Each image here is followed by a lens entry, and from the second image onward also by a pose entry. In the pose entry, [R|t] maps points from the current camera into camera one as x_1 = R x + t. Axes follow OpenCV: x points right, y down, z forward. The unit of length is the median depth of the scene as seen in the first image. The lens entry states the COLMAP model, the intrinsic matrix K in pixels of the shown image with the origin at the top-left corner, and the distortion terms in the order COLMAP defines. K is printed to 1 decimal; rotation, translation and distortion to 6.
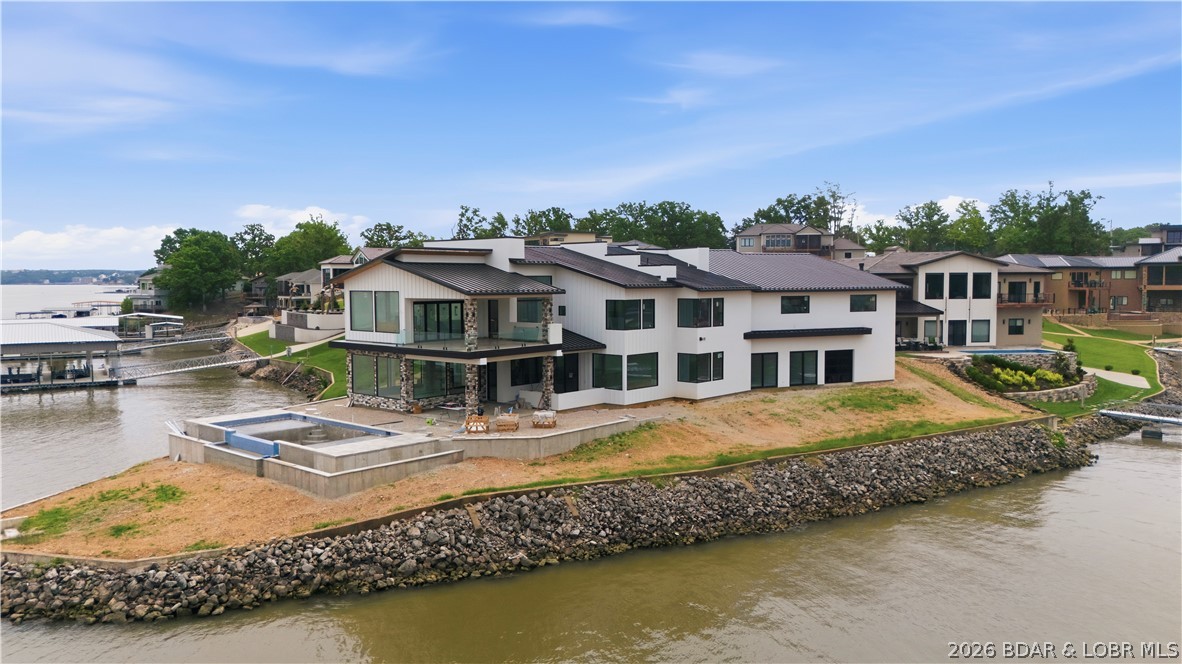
lens RADIAL K [[868.6, 0, 597.9], [0, 868.6, 328.6], [0, 0, 1]] dist [0.061654, -0.054020]
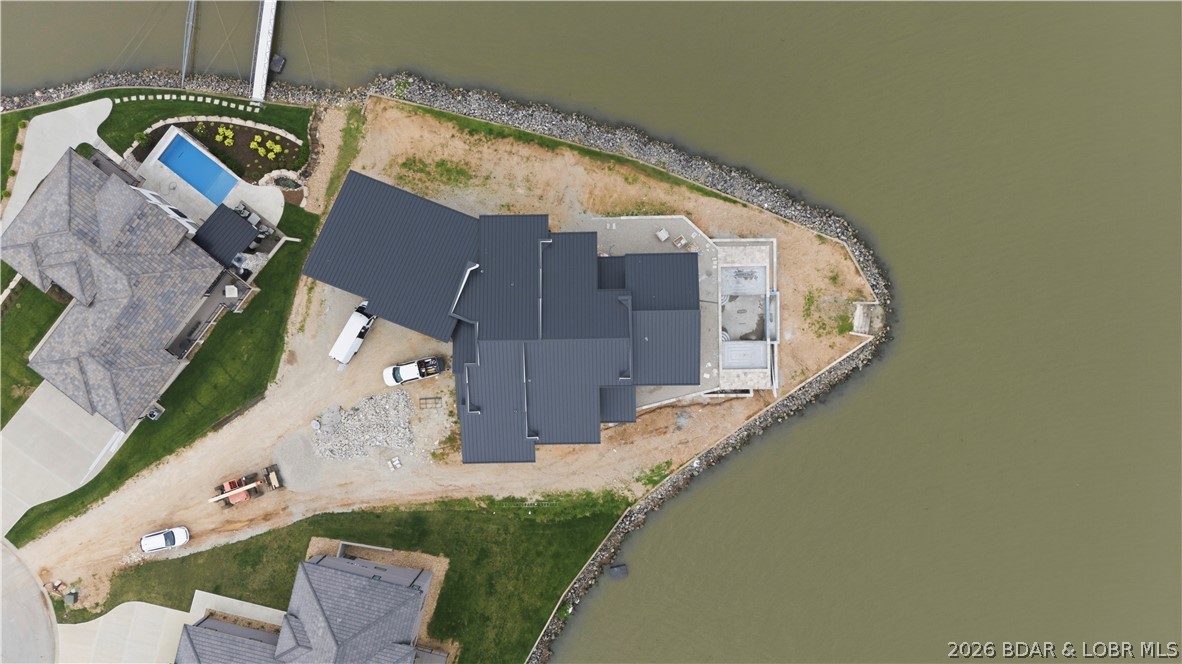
lens RADIAL K [[868.6, 0, 590.2], [0, 868.6, 330.4], [0, 0, 1]] dist [0.061654, -0.054020]
pose [[-0.680804, -0.732363, 0.012261, -0.103992], [0.071330, -0.049630, 0.996217, -1.496275], [-0.728984, 0.679104, 0.086028, 0.843092]]
